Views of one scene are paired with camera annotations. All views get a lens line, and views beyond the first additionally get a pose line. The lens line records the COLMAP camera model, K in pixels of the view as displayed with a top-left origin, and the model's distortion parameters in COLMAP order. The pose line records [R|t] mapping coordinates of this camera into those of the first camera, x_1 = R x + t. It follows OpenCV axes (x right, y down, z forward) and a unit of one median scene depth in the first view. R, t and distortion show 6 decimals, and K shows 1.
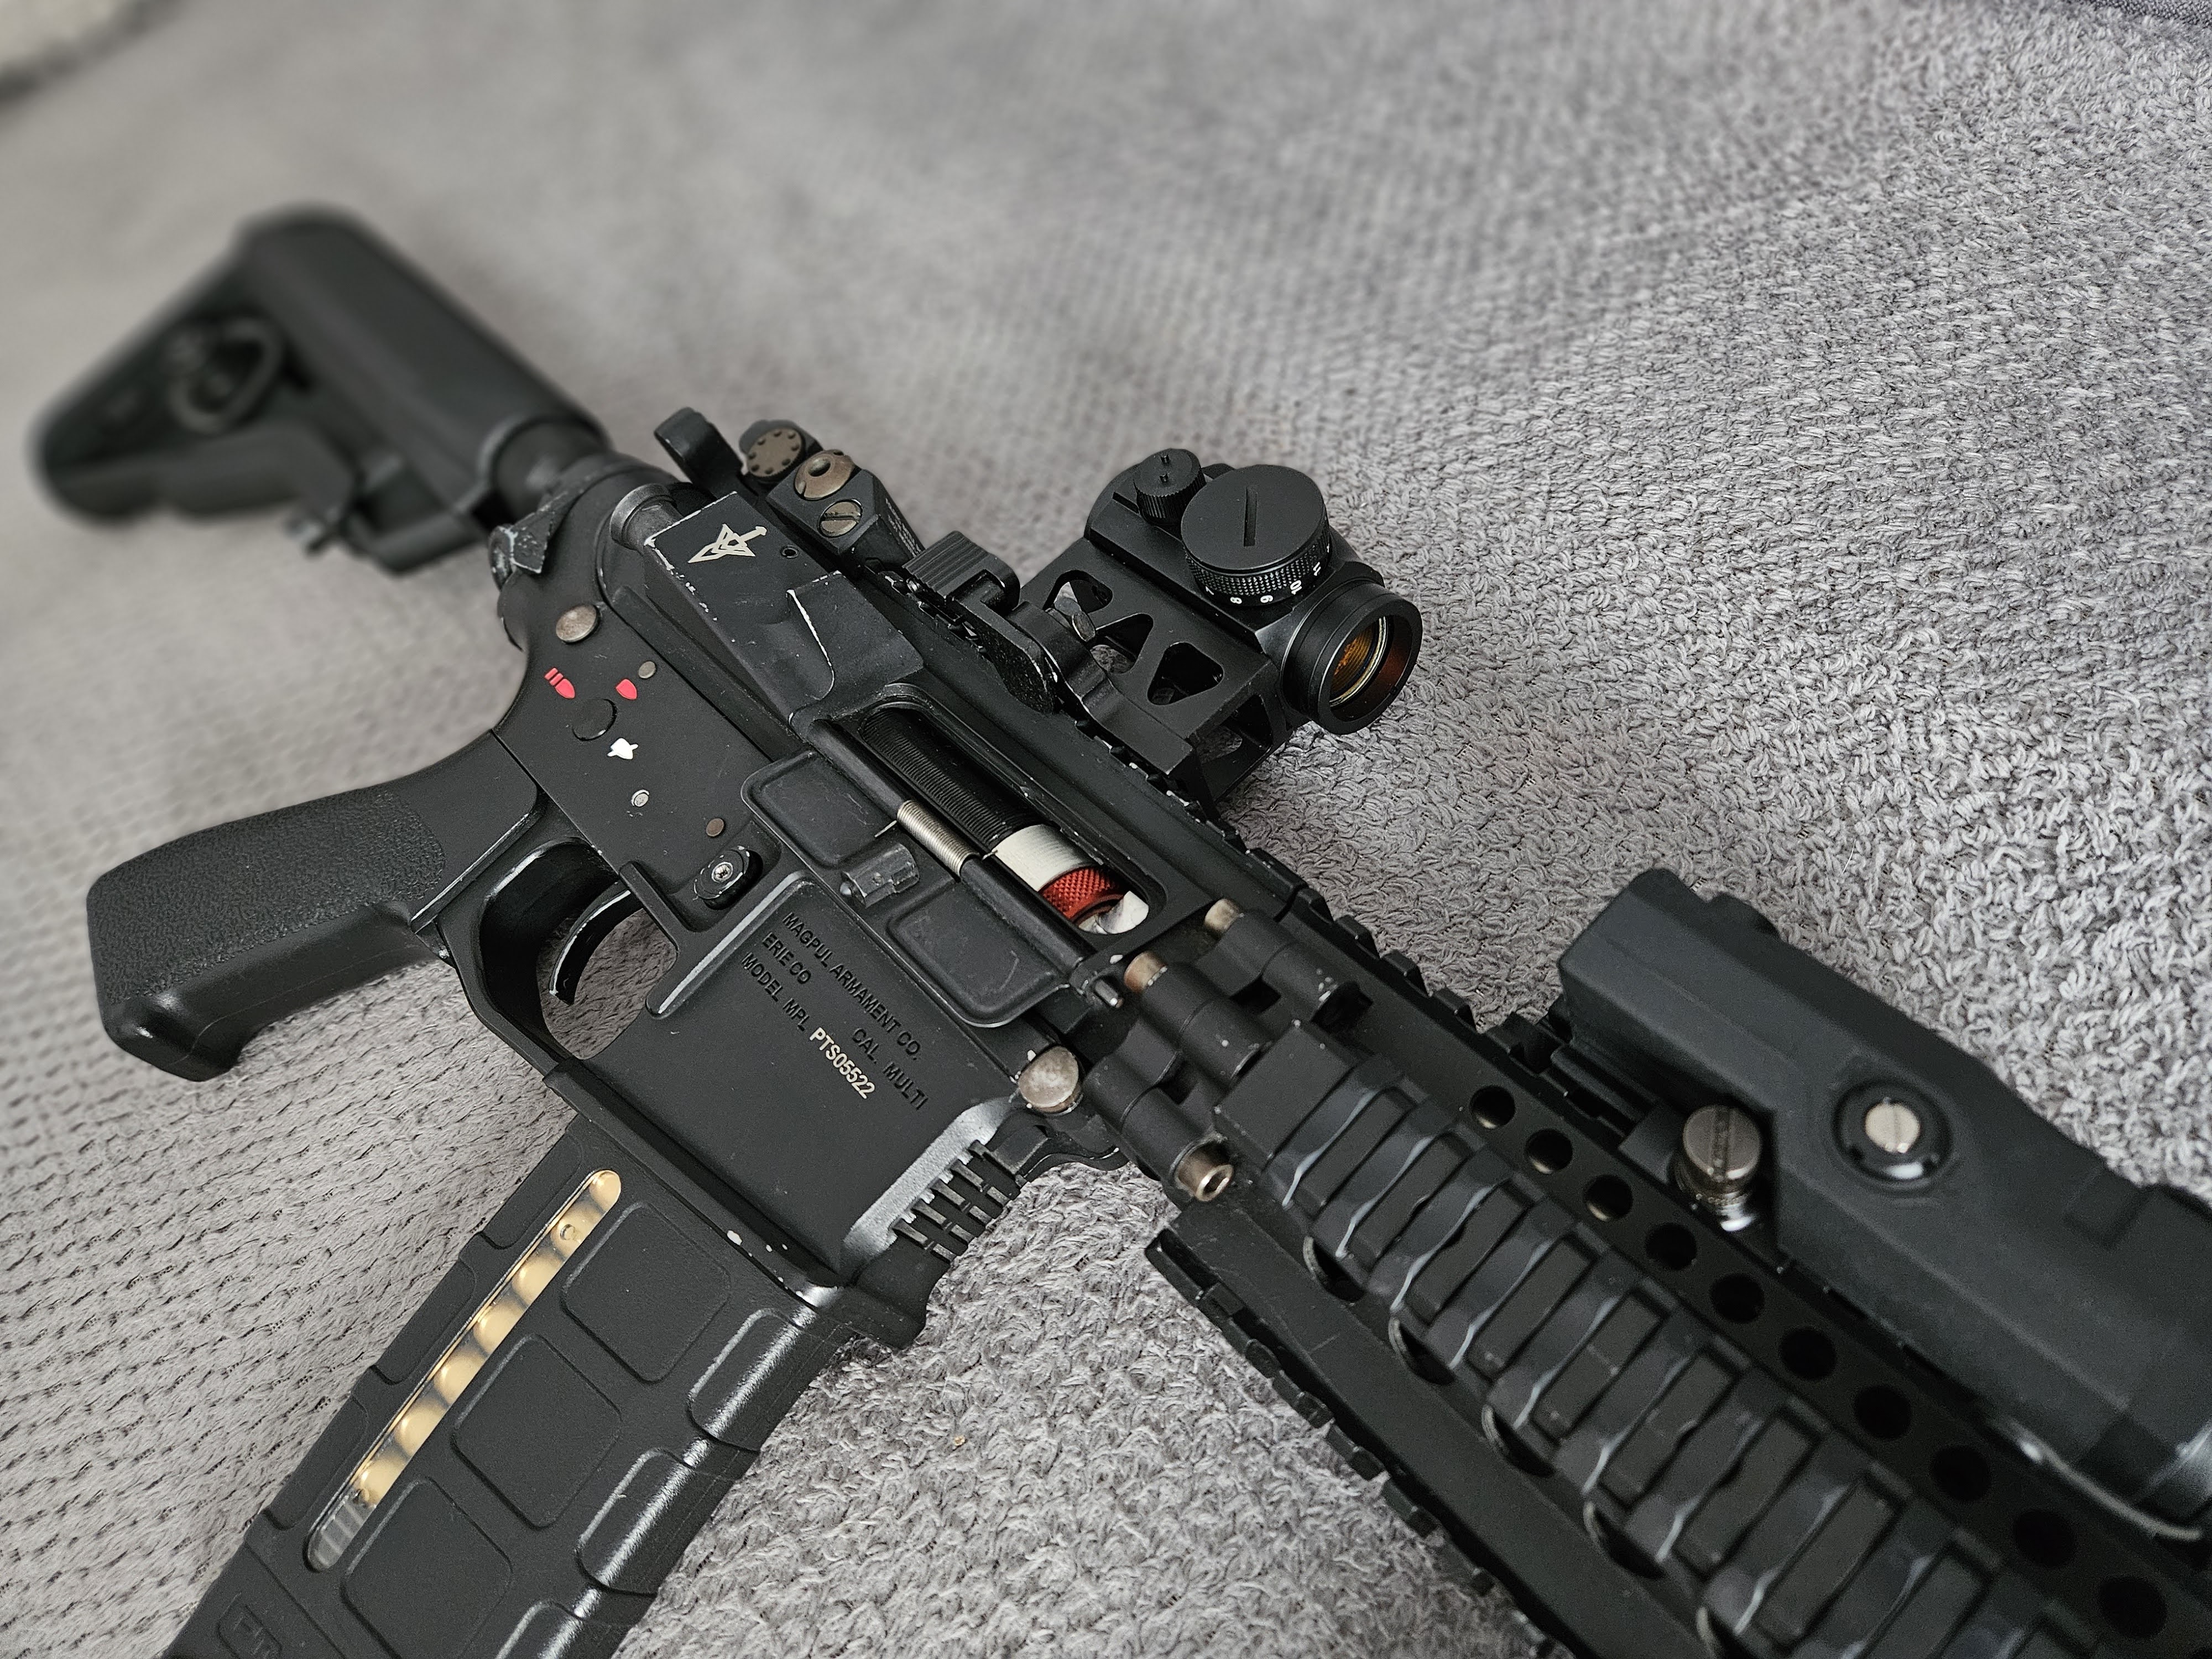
lens RADIAL K [[1550.1, 0, 1106.0], [0, 1550.1, 829.5], [0, 0, 1]] dist [0.063852, -0.061141]
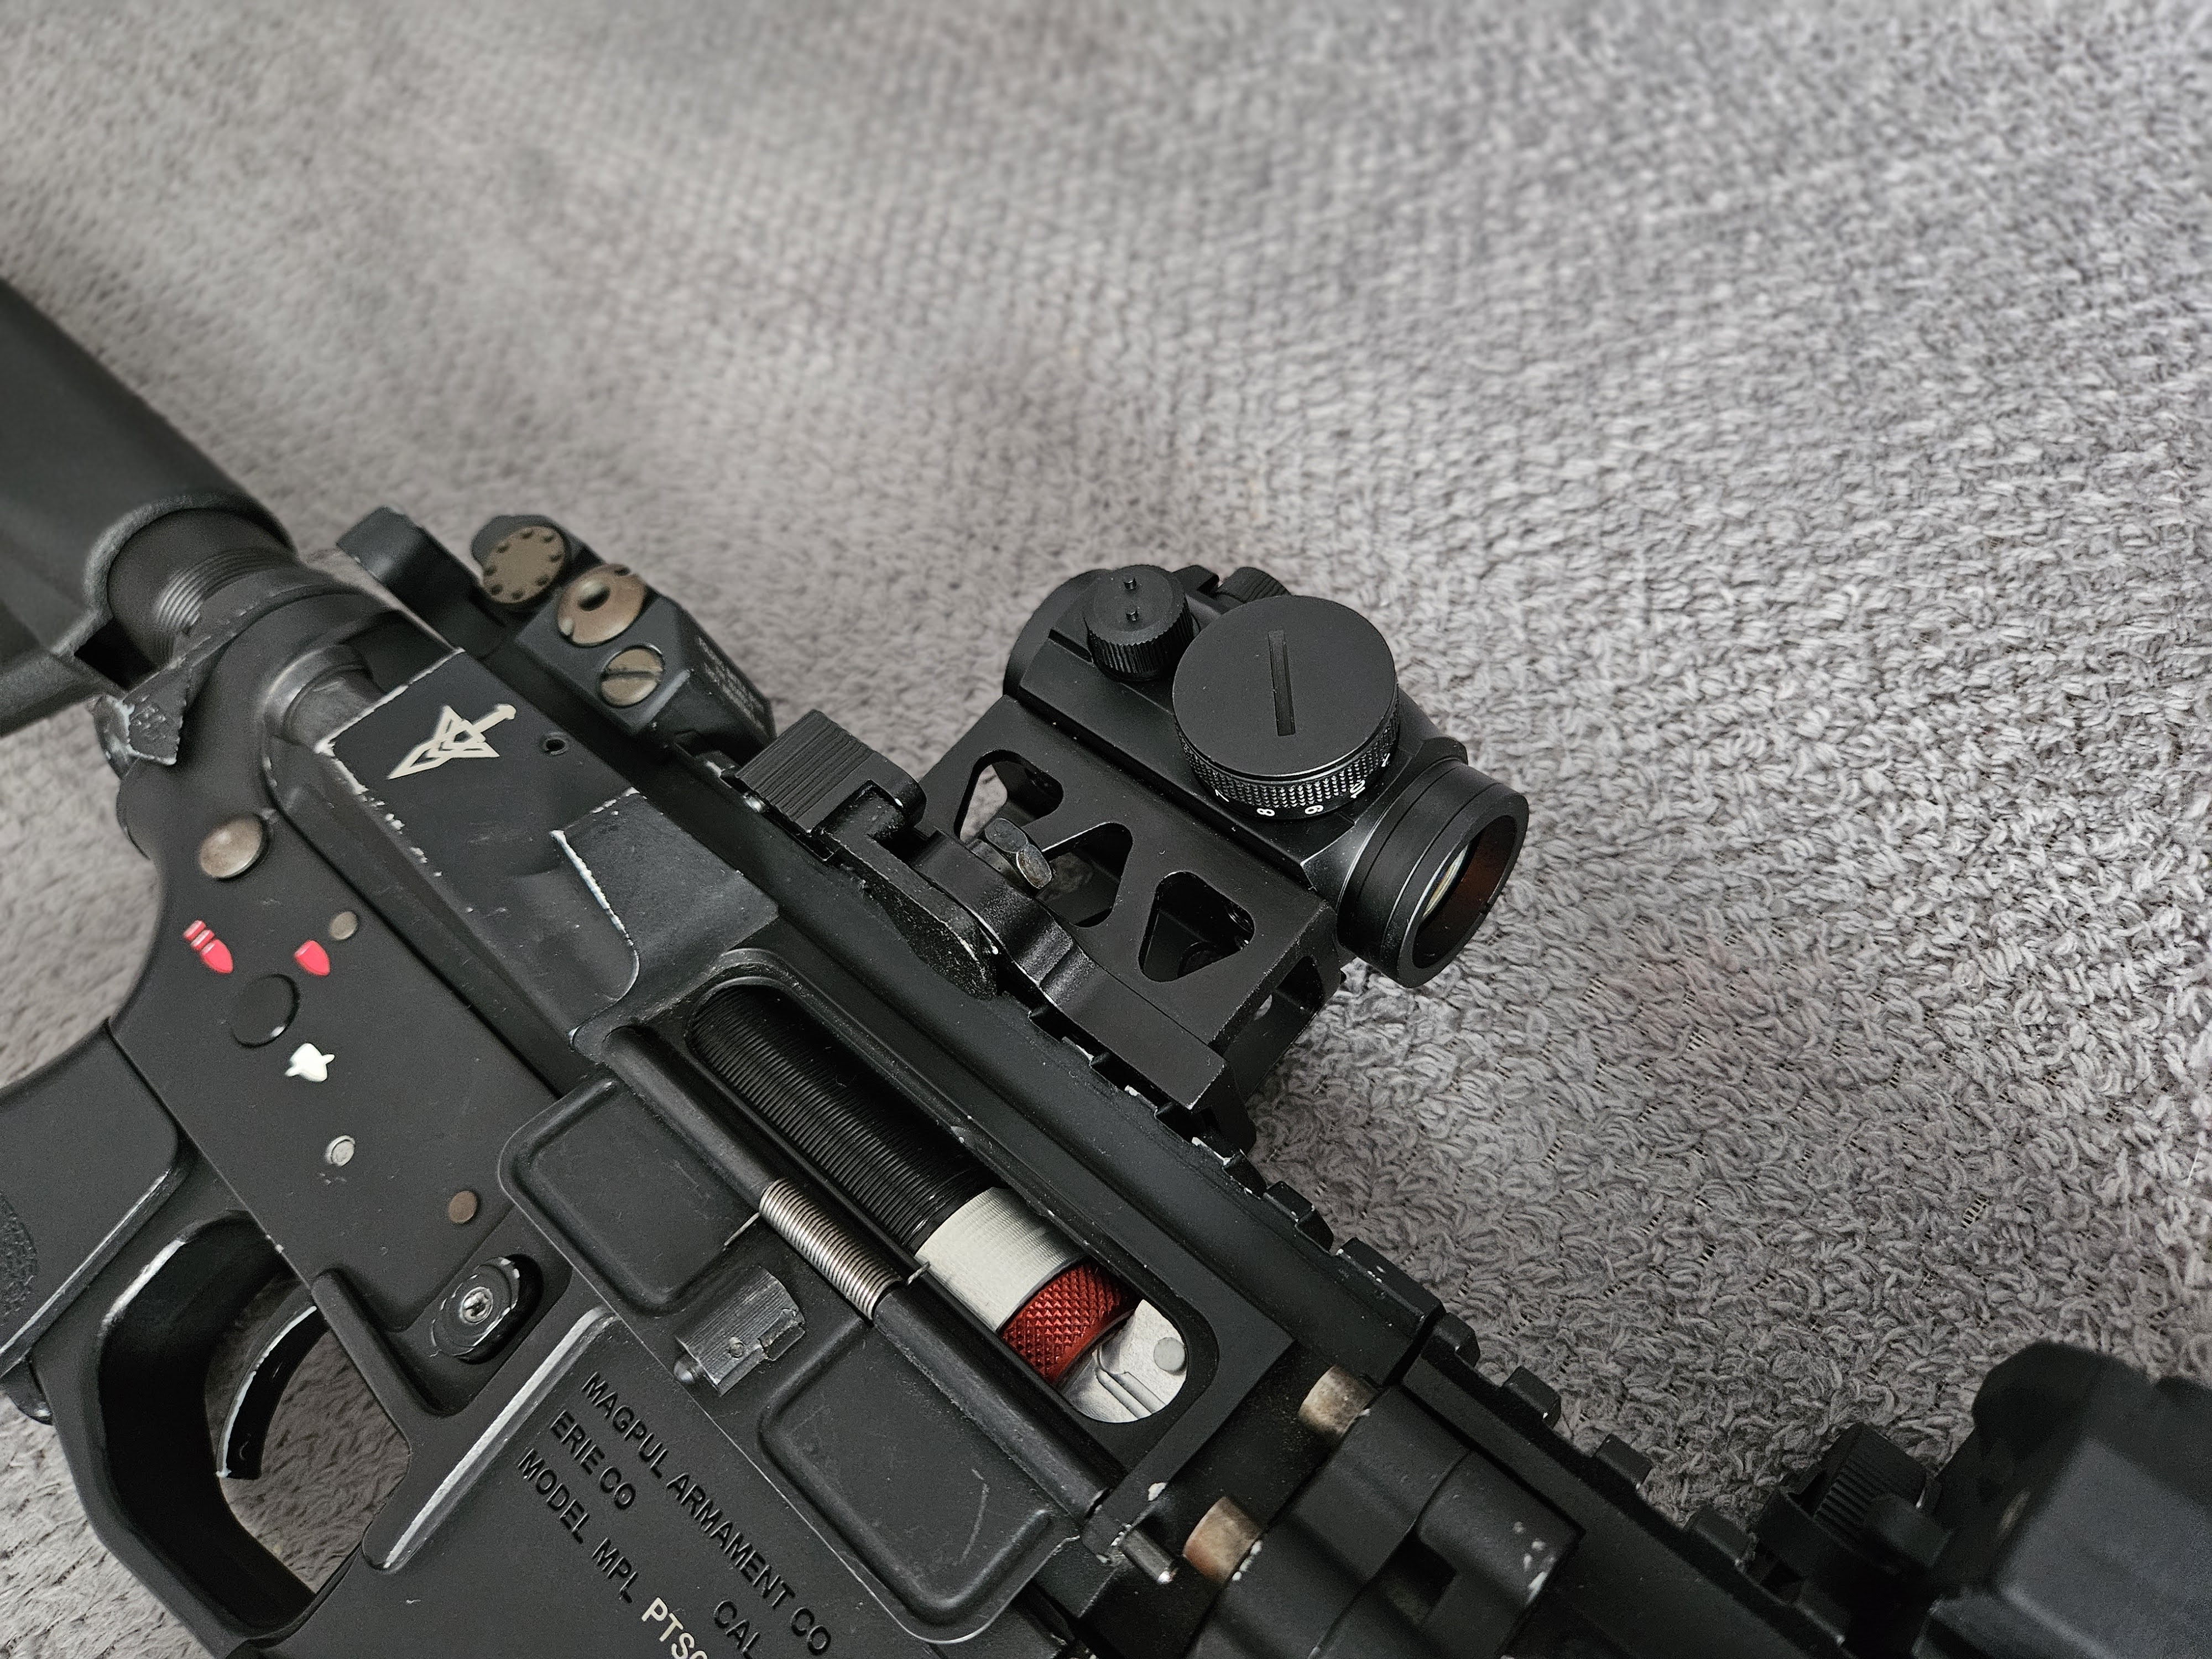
lens RADIAL K [[1570.8, 0, 1121.6], [0, 1570.8, 815.6], [0, 0, 1]] dist [0.033916, -0.045006]
pose [[0.991001, -0.068631, 0.114920, -0.046562], [0.064846, 0.997233, 0.036355, -0.156816], [-0.117097, -0.028576, 0.992709, 0.320251]]
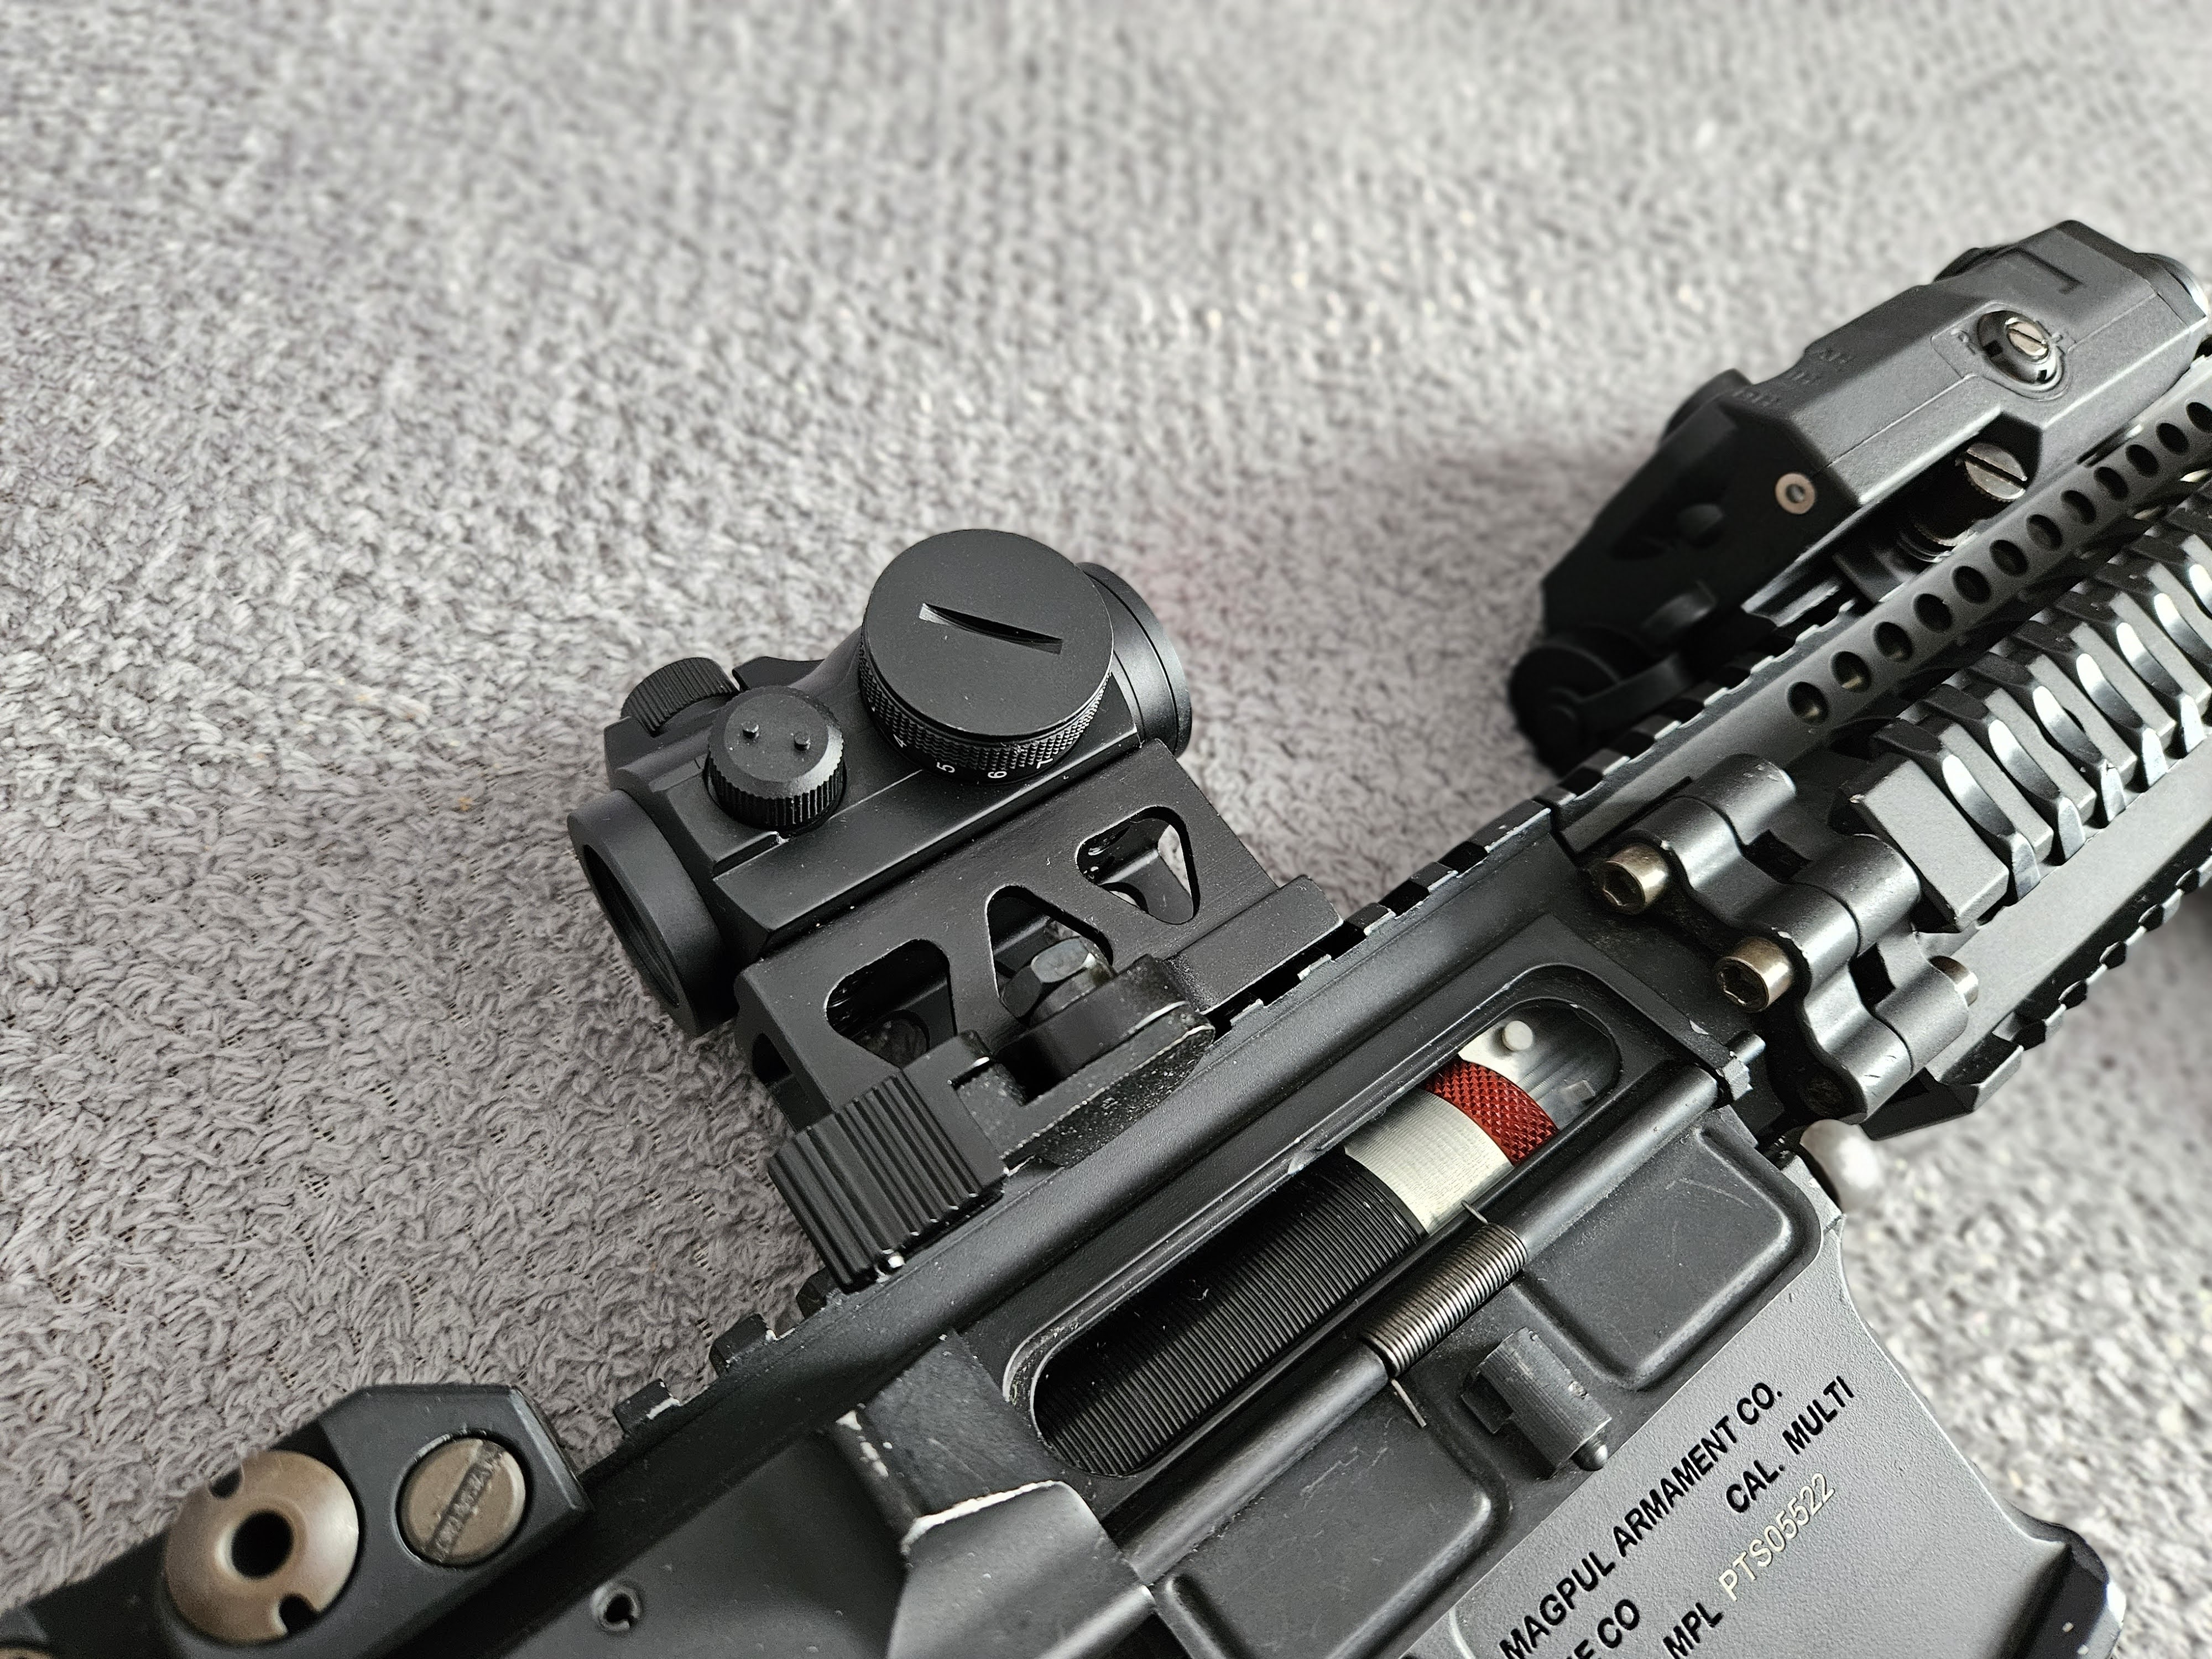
lens RADIAL K [[1570.8, 0, 1121.6], [0, 1570.8, 815.6], [0, 0, 1]] dist [0.033916, -0.045006]
pose [[0.023422, -0.727352, 0.685865, -0.323103], [0.673464, 0.518508, 0.526873, -0.397982], [-0.738849, 0.449565, 0.501990, 0.628496]]
